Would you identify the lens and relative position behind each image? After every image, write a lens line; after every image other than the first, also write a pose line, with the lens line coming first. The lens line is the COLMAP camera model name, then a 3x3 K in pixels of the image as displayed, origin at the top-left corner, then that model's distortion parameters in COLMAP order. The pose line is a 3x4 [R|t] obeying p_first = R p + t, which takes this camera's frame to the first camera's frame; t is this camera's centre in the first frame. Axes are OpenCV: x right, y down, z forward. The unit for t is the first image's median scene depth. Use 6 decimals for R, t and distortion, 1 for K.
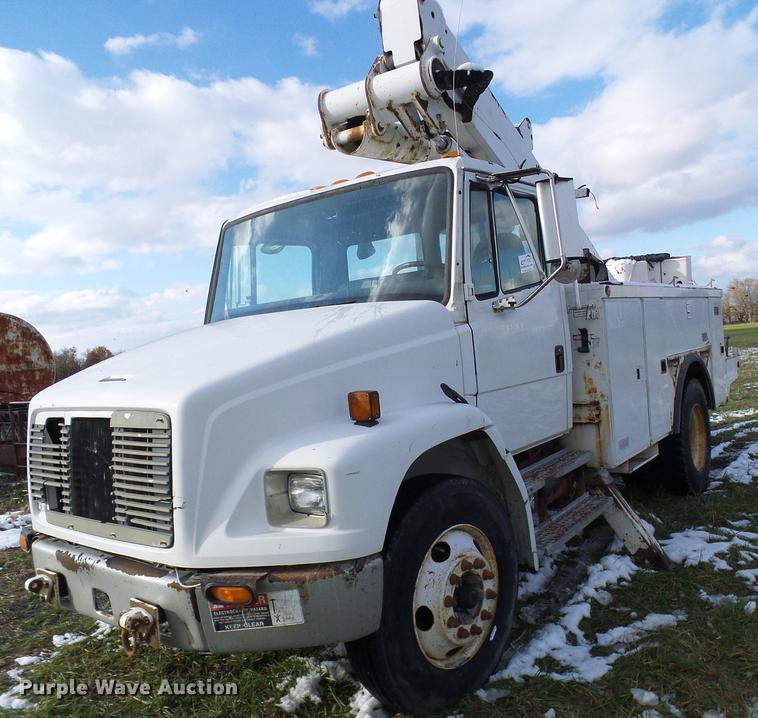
lens RADIAL K [[655.2, 0, 390.7], [0, 655.2, 369.4], [0, 0, 1]] dist [0.007389, -0.019386]
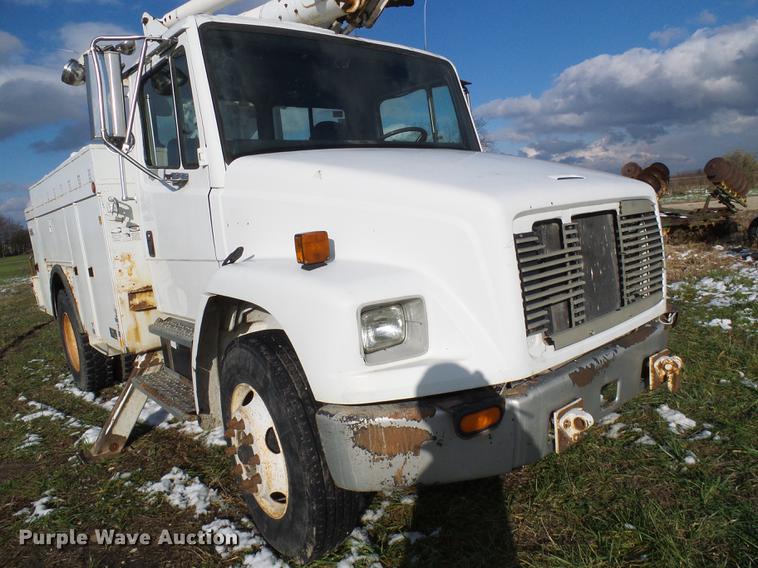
lens RADIAL K [[523.6, 0, 383.7], [0, 523.6, 288.8], [0, 0, 1]] dist [-0.001960, 0.003774]
pose [[0.190005, -0.078593, 0.978632, -1.358022], [0.117152, 0.991484, 0.056879, 0.111455], [-0.974768, 0.103841, 0.197594, 1.224717]]
